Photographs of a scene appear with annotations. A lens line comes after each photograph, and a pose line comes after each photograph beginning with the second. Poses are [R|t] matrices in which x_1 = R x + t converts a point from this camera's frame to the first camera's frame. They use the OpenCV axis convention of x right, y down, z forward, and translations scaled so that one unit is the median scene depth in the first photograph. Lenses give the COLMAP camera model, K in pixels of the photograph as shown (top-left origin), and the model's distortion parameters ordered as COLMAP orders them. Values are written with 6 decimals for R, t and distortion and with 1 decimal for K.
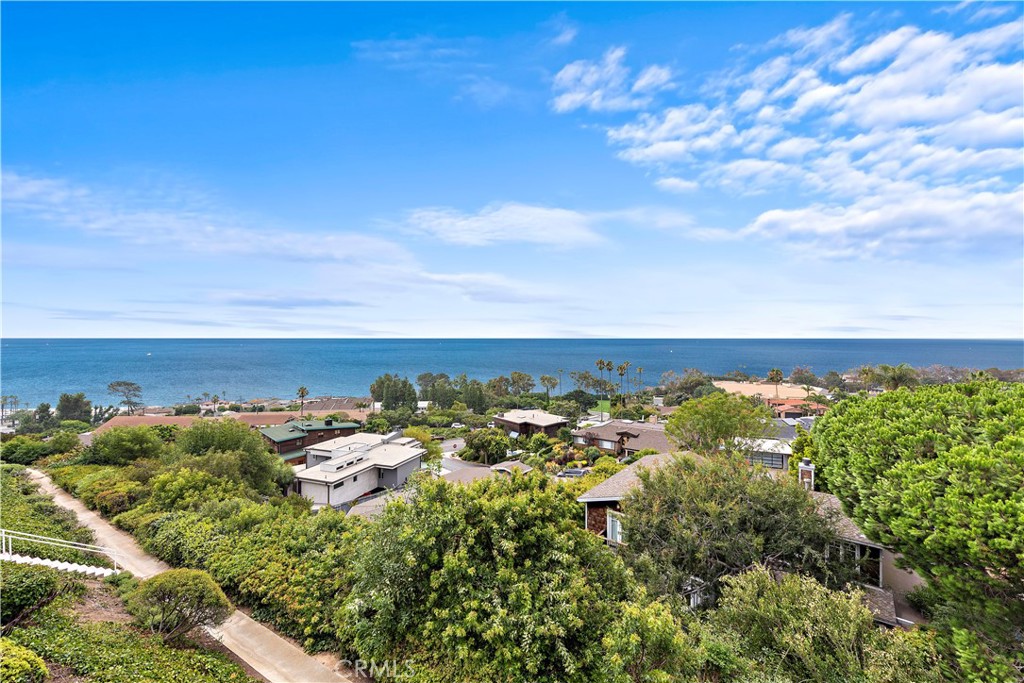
lens RADIAL K [[420.8, 0, 514.3], [0, 420.8, 335.2], [0, 0, 1]] dist [0.000880, 0.000591]
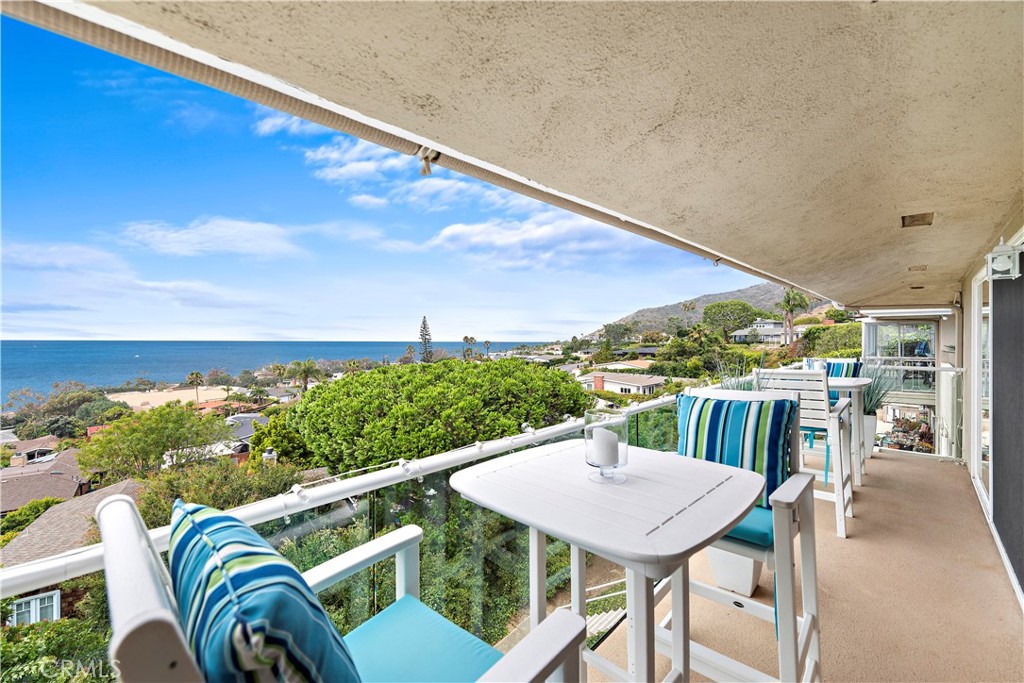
lens RADIAL K [[420.8, 0, 514.3], [0, 420.8, 335.2], [0, 0, 1]] dist [0.000880, 0.000591]
pose [[0.999997, 0.002533, -0.000518, 0.769171], [-0.002536, 0.999974, -0.006819, -0.000603], [0.000501, 0.006821, 0.999977, -0.096582]]
